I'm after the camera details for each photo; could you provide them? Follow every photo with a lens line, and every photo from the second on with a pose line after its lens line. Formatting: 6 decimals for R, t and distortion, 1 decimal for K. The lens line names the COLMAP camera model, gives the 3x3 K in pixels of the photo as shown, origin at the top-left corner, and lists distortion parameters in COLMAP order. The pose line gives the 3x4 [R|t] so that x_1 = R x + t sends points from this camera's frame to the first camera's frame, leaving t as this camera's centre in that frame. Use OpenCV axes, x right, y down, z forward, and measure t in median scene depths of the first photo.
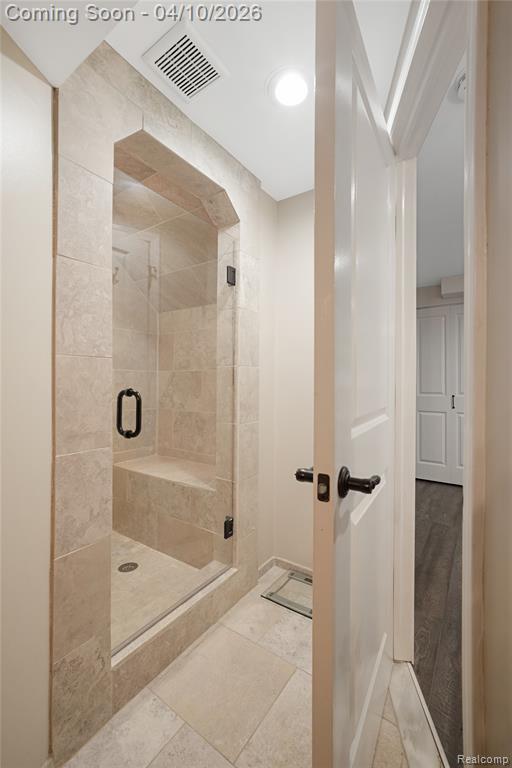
lens RADIAL K [[316.8, 0, 256.0], [0, 316.8, 384.0], [0, 0, 1]] dist [0.009208, 0.000085]
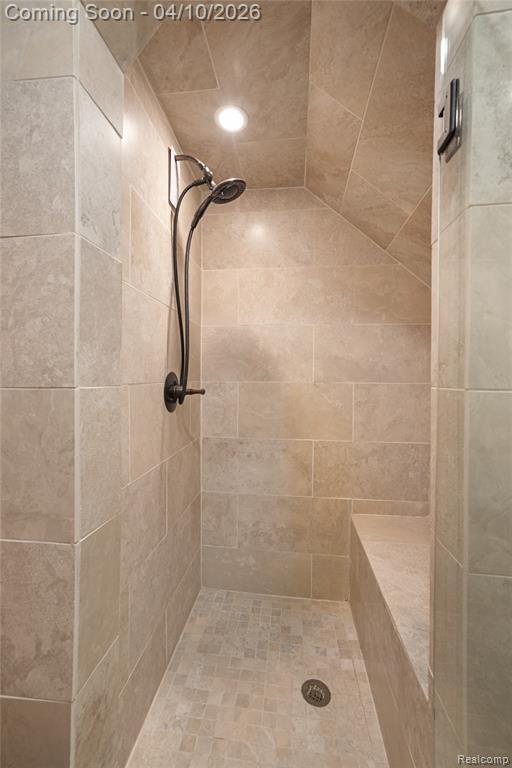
lens RADIAL K [[316.8, 0, 256.0], [0, 316.8, 384.0], [0, 0, 1]] dist [0.009208, 0.000085]
pose [[0.465819, 0.007566, -0.884847, 0.209413], [-0.010595, 0.999939, 0.002973, -0.099739], [0.884816, 0.007990, 0.465871, 1.082072]]
